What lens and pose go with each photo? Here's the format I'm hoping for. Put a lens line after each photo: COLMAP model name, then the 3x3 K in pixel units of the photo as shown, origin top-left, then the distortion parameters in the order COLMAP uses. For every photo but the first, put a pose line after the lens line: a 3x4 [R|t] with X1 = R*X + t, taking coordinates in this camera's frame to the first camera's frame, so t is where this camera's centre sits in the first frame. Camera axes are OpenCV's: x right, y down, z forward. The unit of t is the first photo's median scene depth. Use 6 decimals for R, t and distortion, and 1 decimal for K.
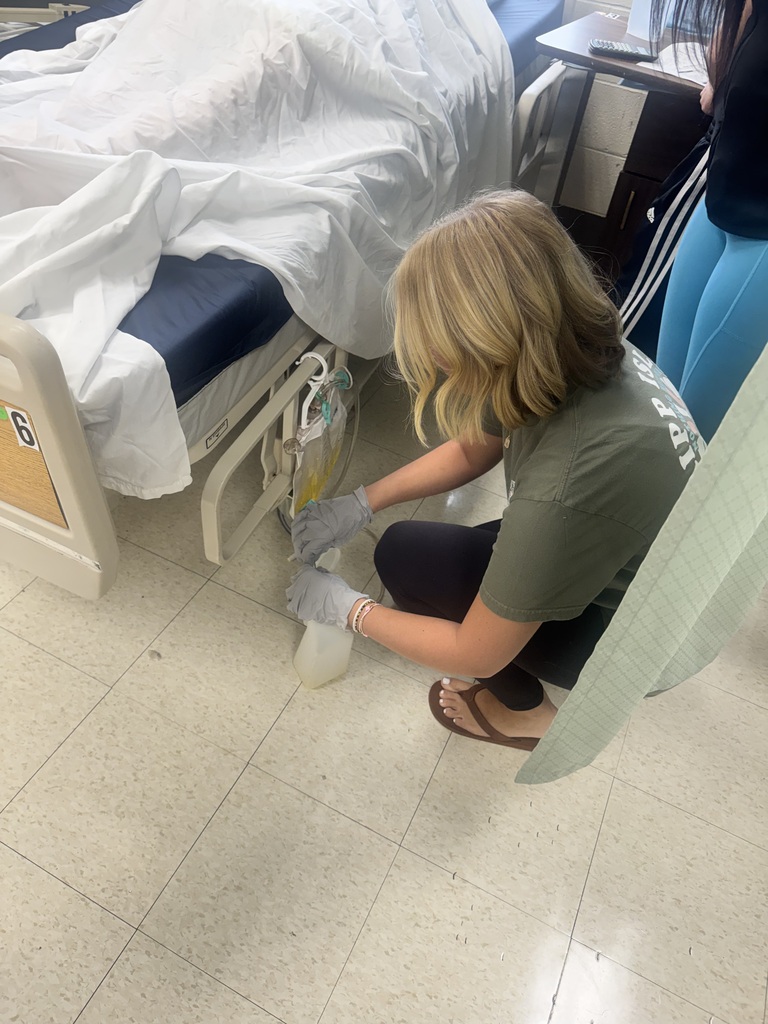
lens RADIAL K [[741.1, 0, 386.2], [0, 741.1, 507.5], [0, 0, 1]] dist [0.025617, -0.039477]
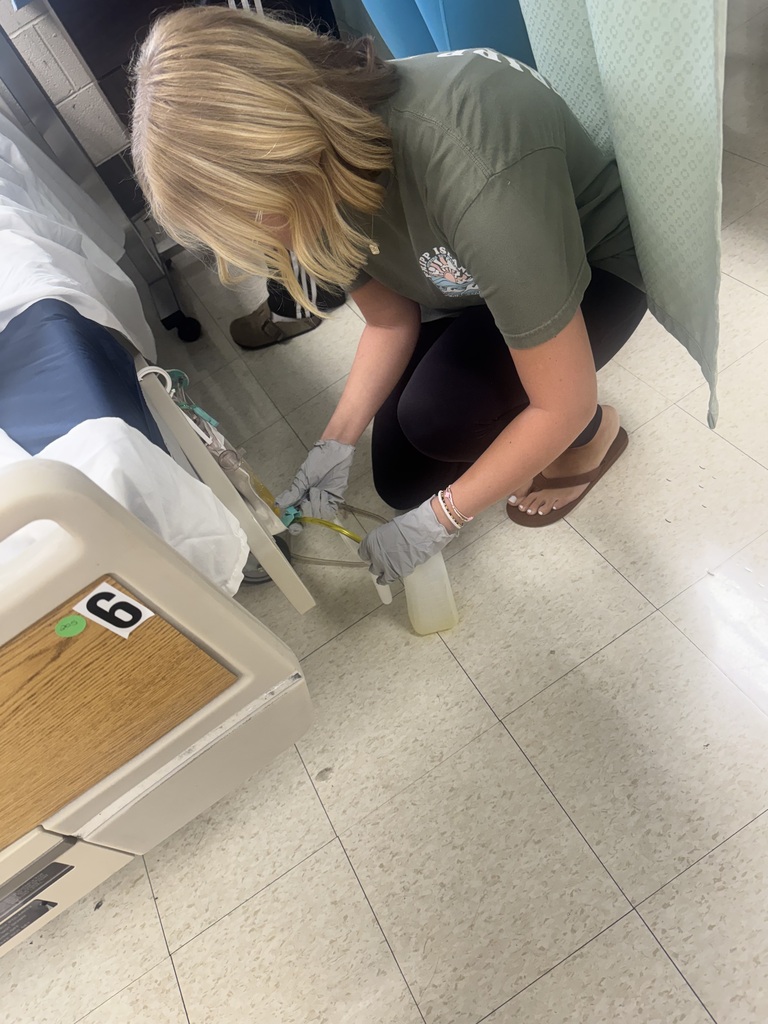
lens RADIAL K [[741.1, 0, 380.1], [0, 741.1, 512.2], [0, 0, 1]] dist [0.025617, -0.039477]
pose [[0.500318, -0.827346, 0.255304, -0.297223], [0.823840, 0.545605, 0.153630, -0.039155], [-0.266401, 0.133466, 0.954577, 0.197536]]
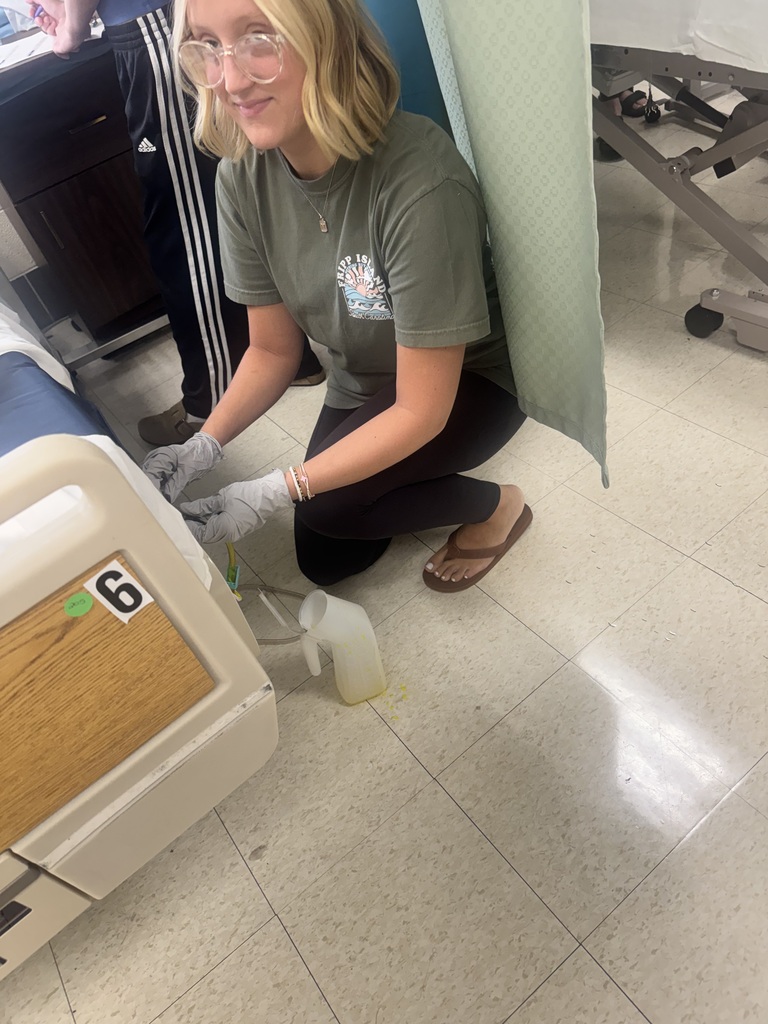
lens RADIAL K [[741.1, 0, 376.8], [0, 741.1, 511.3], [0, 0, 1]] dist [0.025617, -0.039477]
pose [[0.419295, -0.774316, 0.473947, -0.417200], [0.814015, 0.551803, 0.181364, -0.049670], [-0.401959, 0.309755, 0.861673, 0.186313]]
